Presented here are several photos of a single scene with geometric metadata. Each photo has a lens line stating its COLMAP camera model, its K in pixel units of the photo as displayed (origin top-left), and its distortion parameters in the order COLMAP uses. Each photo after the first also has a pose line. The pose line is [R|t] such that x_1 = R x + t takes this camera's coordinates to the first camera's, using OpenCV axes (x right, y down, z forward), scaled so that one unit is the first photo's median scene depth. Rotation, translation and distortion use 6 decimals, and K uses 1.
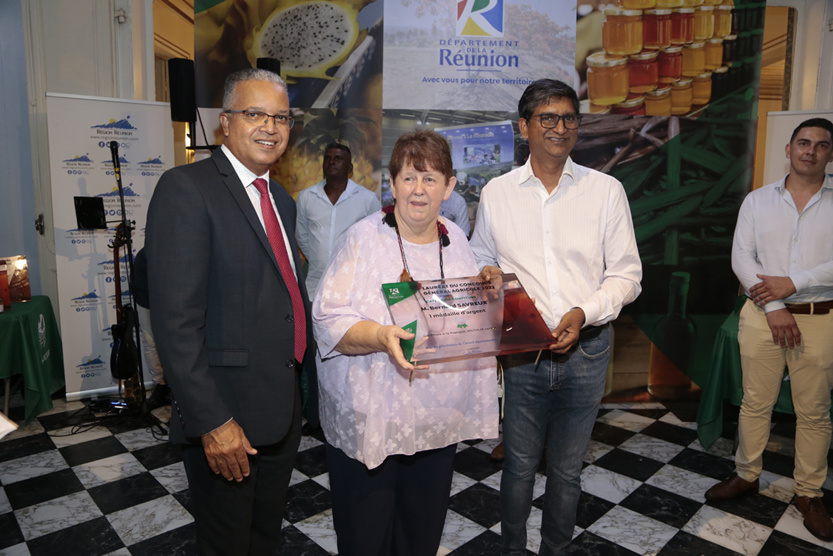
lens RADIAL K [[567.2, 0, 411.4], [0, 567.2, 270.2], [0, 0, 1]] dist [-0.126100, 0.069190]
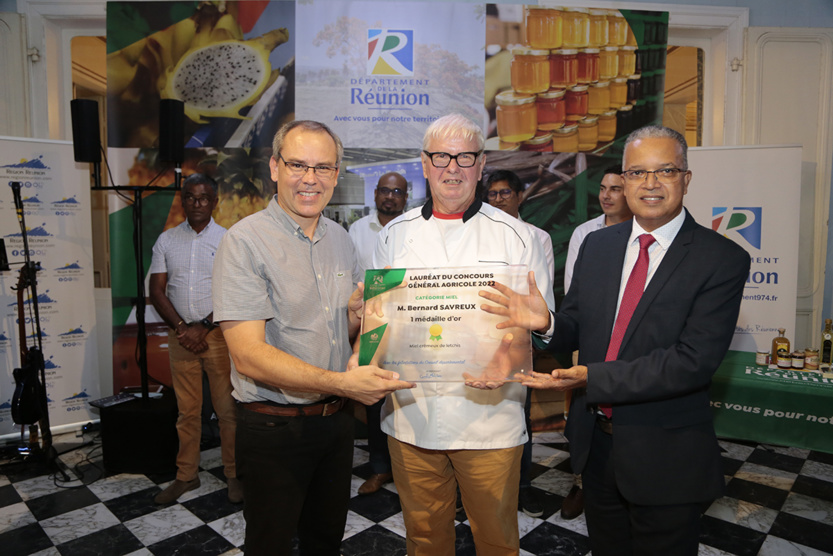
lens RADIAL K [[567.2, 0, 419.0], [0, 567.2, 273.2], [0, 0, 1]] dist [-0.126100, 0.069190]
pose [[0.998221, -0.013565, 0.058051, 0.110977], [0.016439, 0.998648, -0.049322, -0.009798], [-0.057303, 0.050188, 0.997095, -0.002851]]
